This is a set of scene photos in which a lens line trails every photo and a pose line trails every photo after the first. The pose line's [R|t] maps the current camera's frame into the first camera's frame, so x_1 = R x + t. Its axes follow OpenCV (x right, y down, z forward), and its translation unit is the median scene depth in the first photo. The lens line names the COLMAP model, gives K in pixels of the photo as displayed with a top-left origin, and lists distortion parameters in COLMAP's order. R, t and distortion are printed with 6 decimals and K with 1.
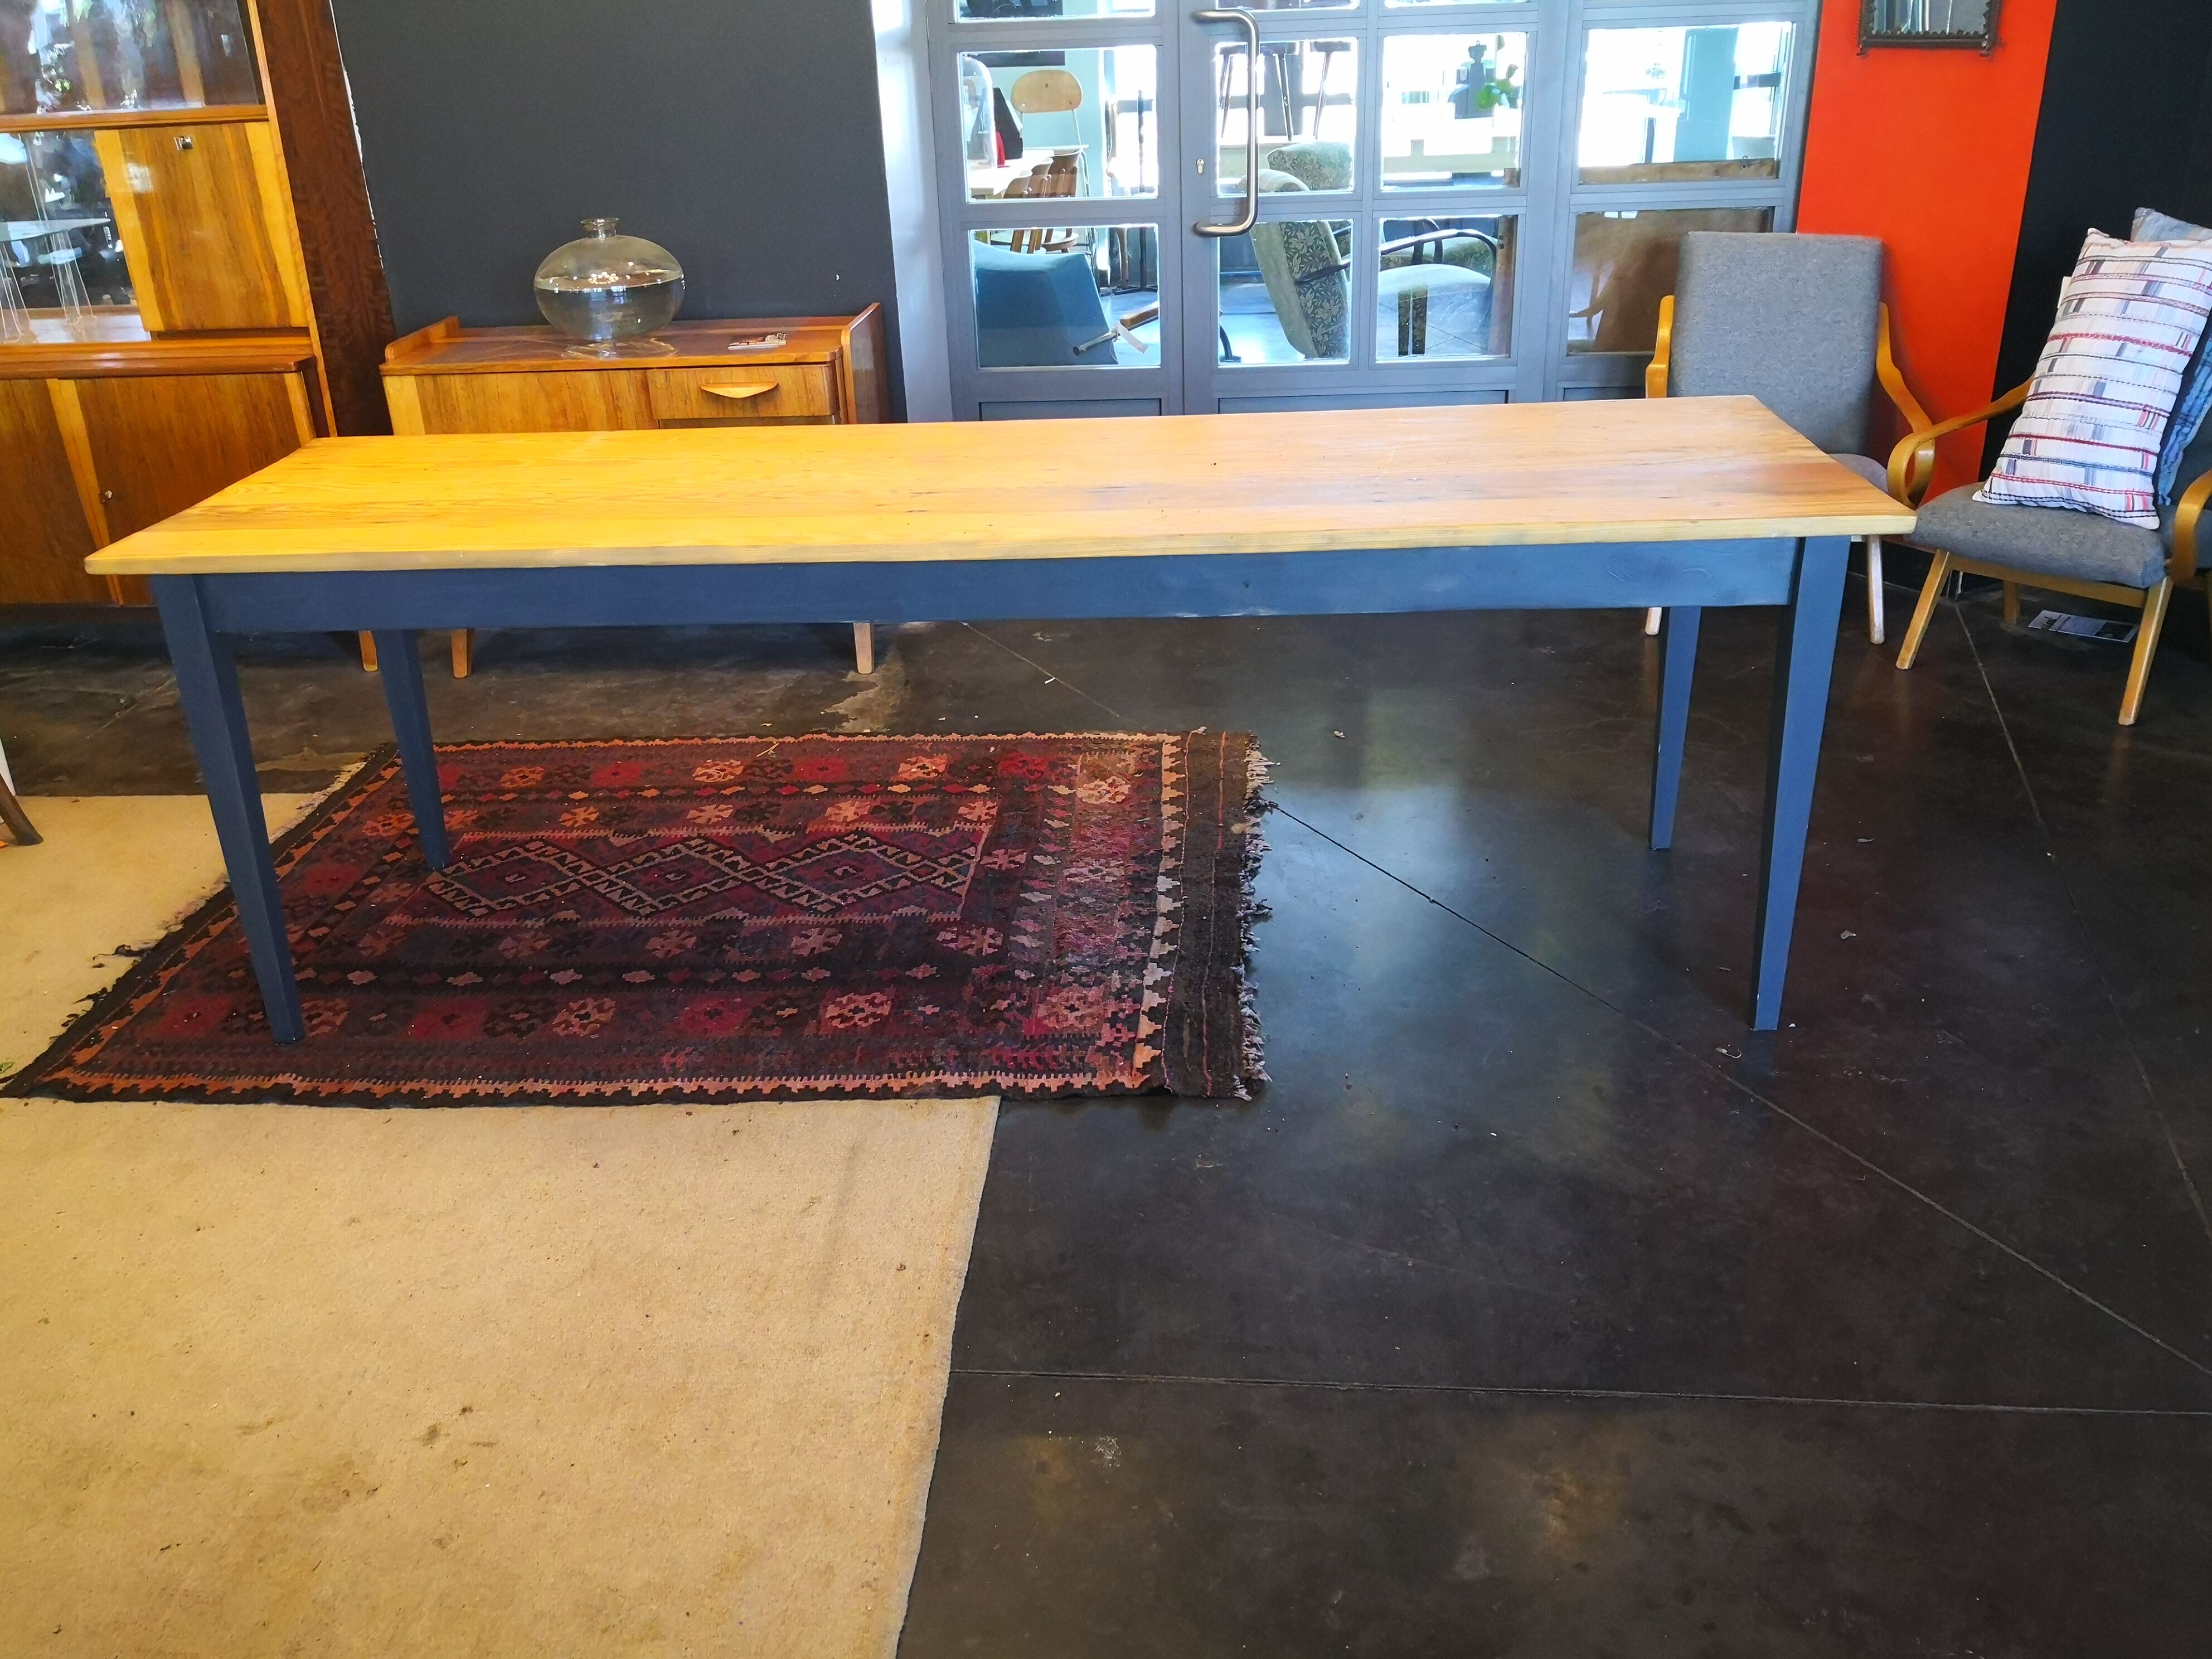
lens RADIAL K [[1796.6, 0, 1101.5], [0, 1796.6, 823.9], [0, 0, 1]] dist [0.023163, -0.042086]
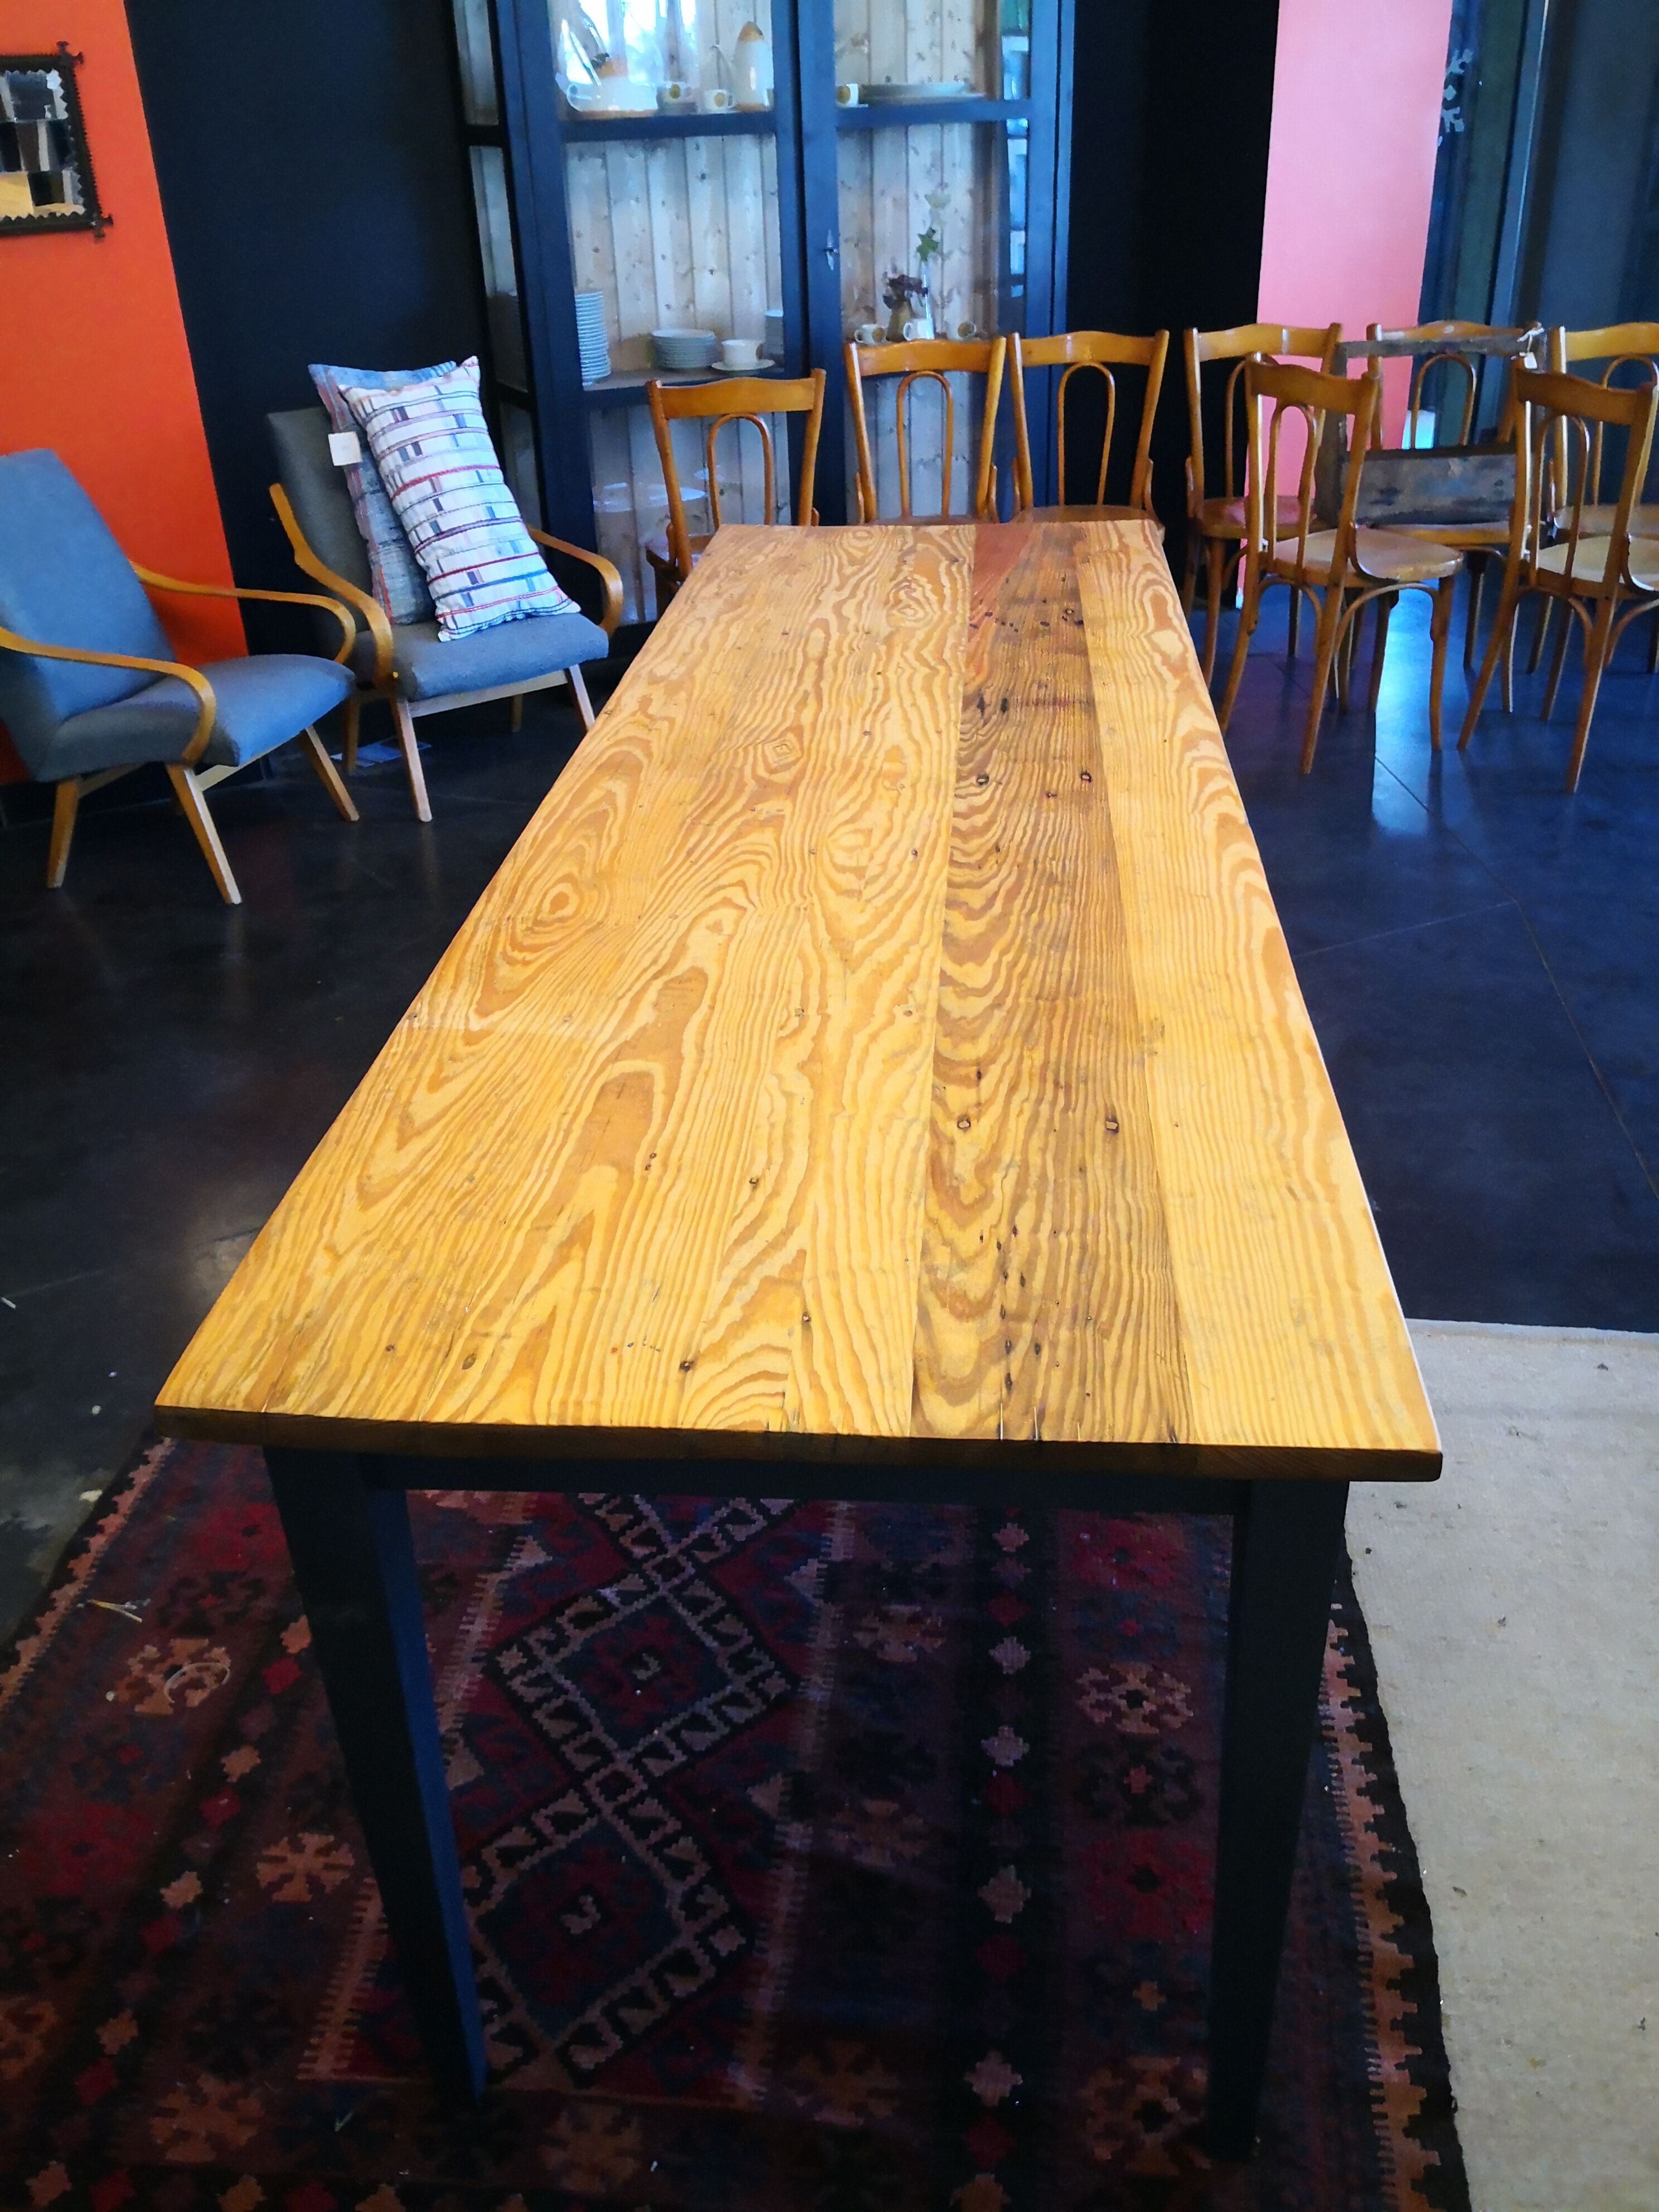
lens RADIAL K [[1810.4, 0, 806.1], [0, 1810.4, 1087.8], [0, 0, 1]] dist [0.005553, -0.008584]
pose [[0.069630, -0.451775, 0.889411, -0.694548], [0.448330, 0.810634, 0.376661, -0.331188], [-0.891152, 0.372522, 0.258989, 0.763745]]
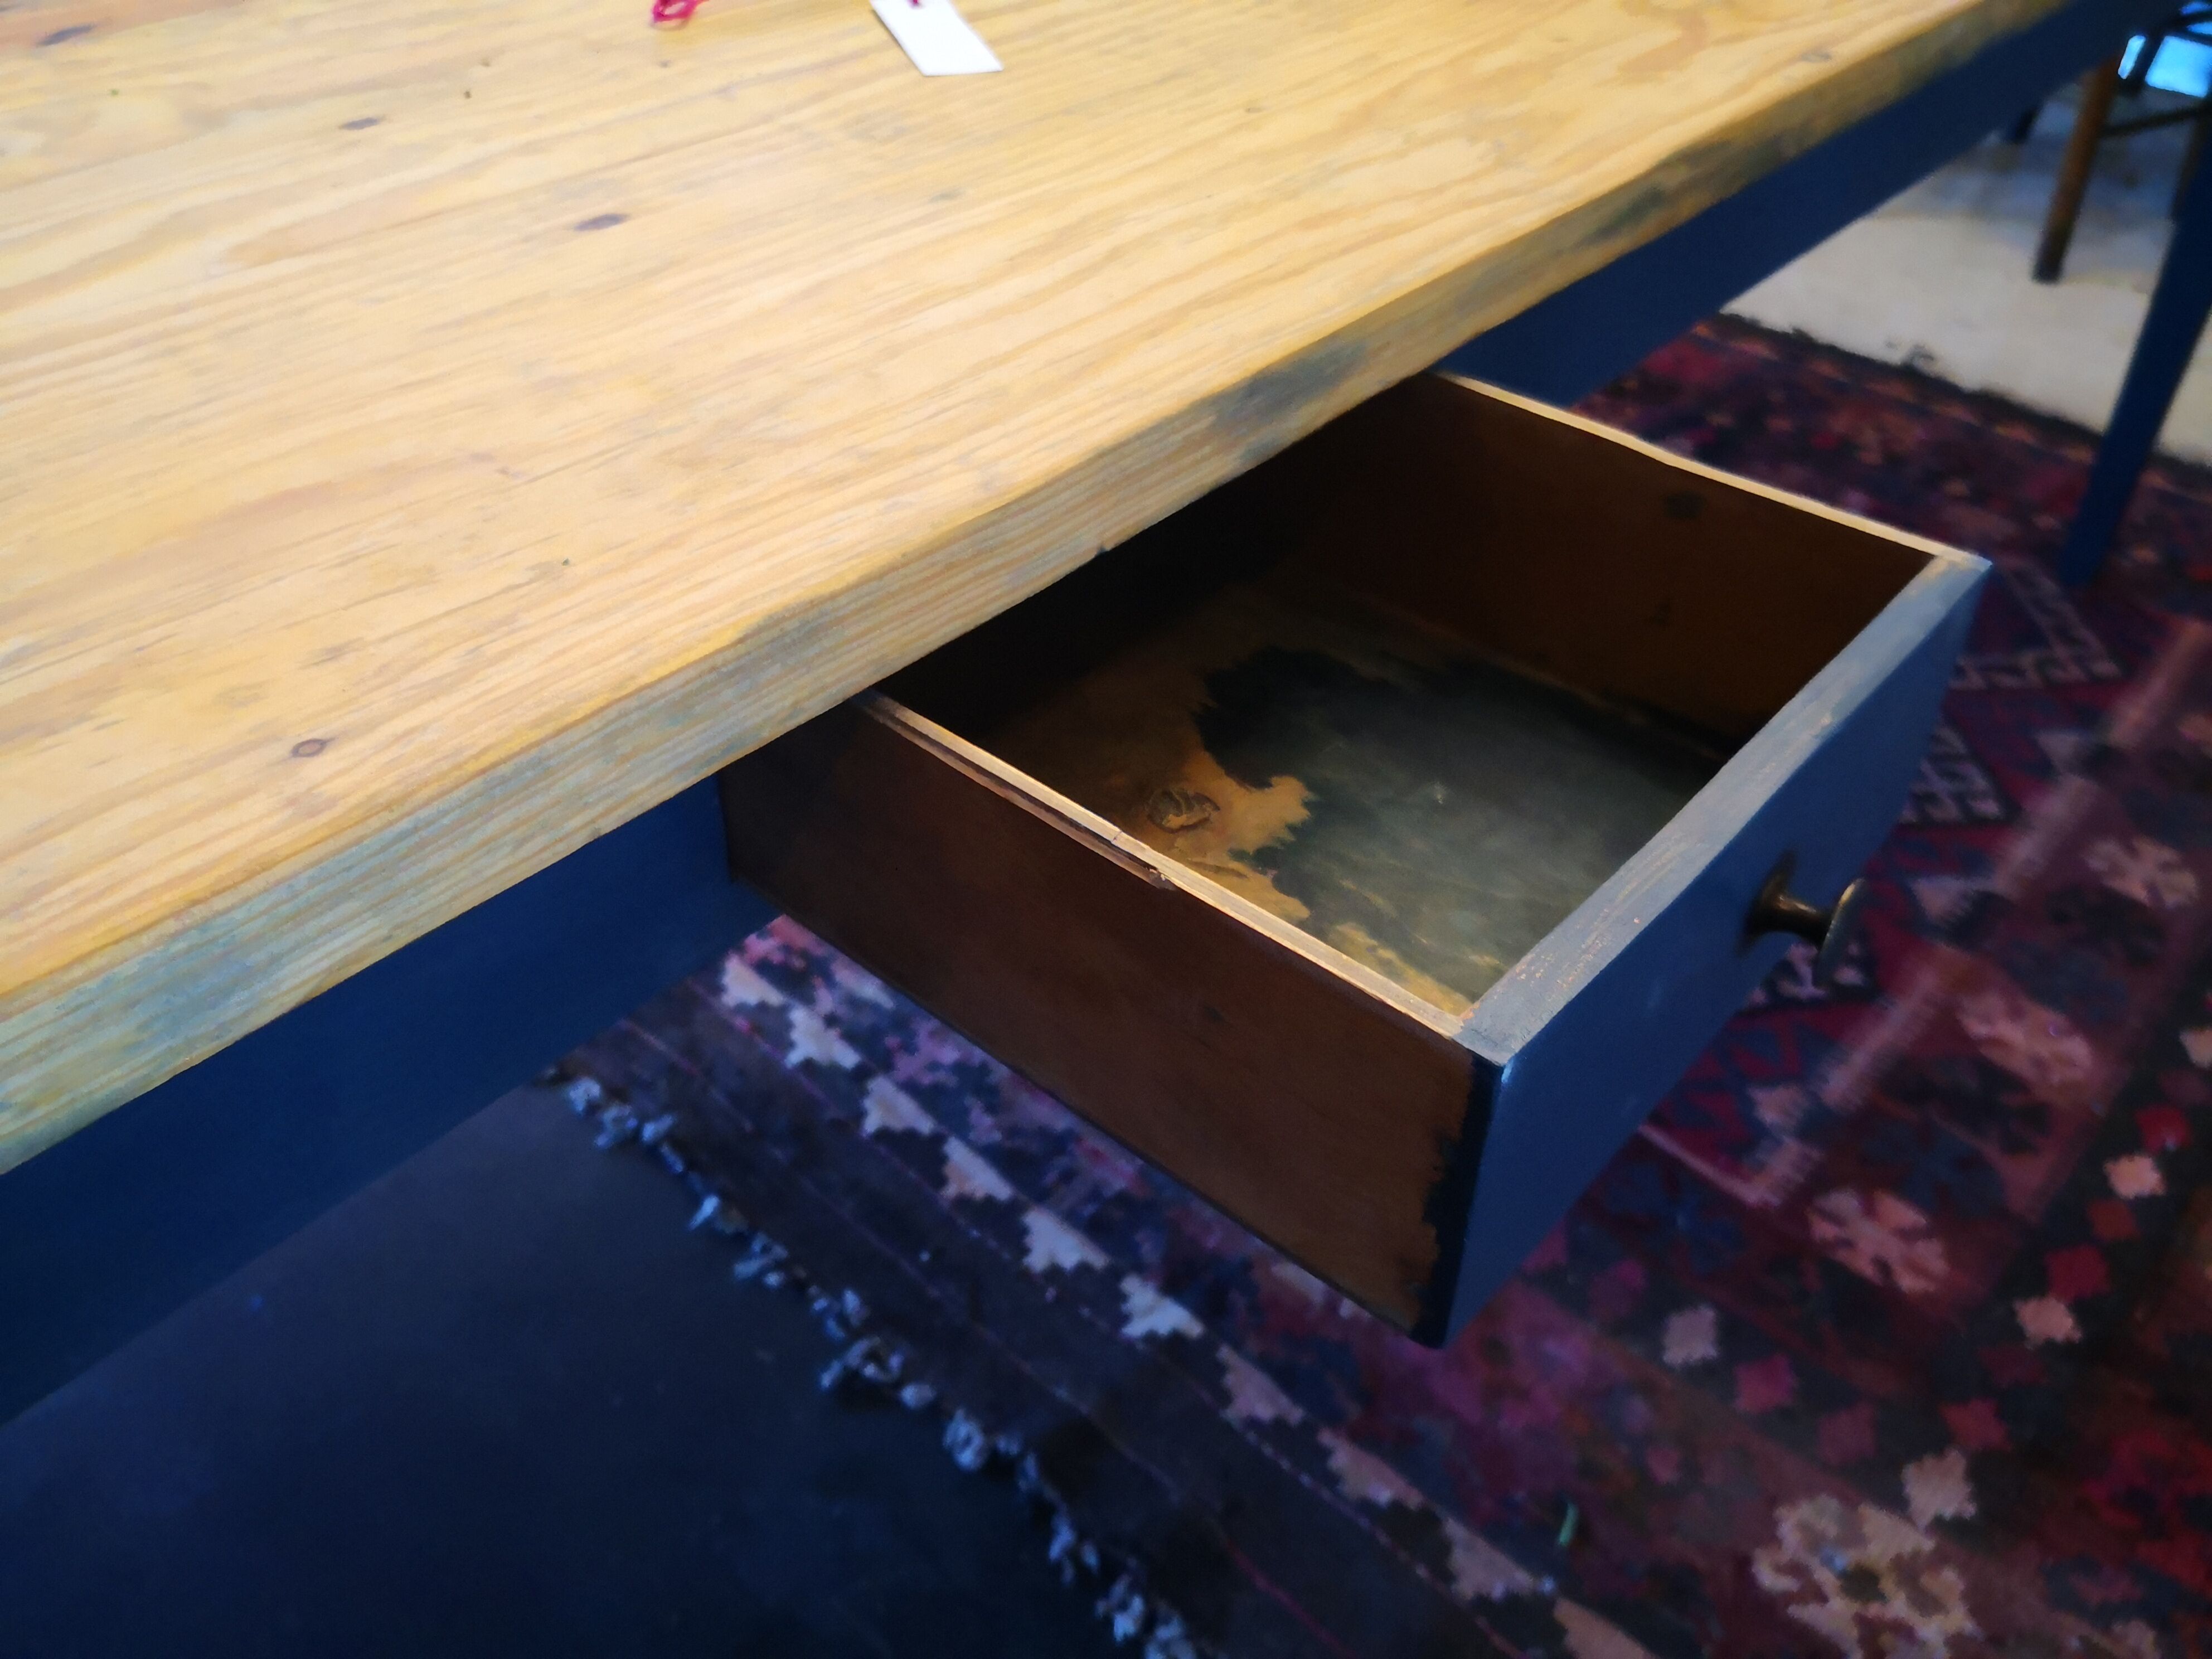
lens RADIAL K [[1866.9, 0, 1106.0], [0, 1866.9, 829.5], [0, 0, 1]] dist [-0.011045, -0.015140]
pose [[-0.624411, 0.498740, -0.601140, 0.219126], [-0.329425, 0.529668, 0.781621, -0.307168], [0.708230, 0.686083, -0.166433, 1.000418]]
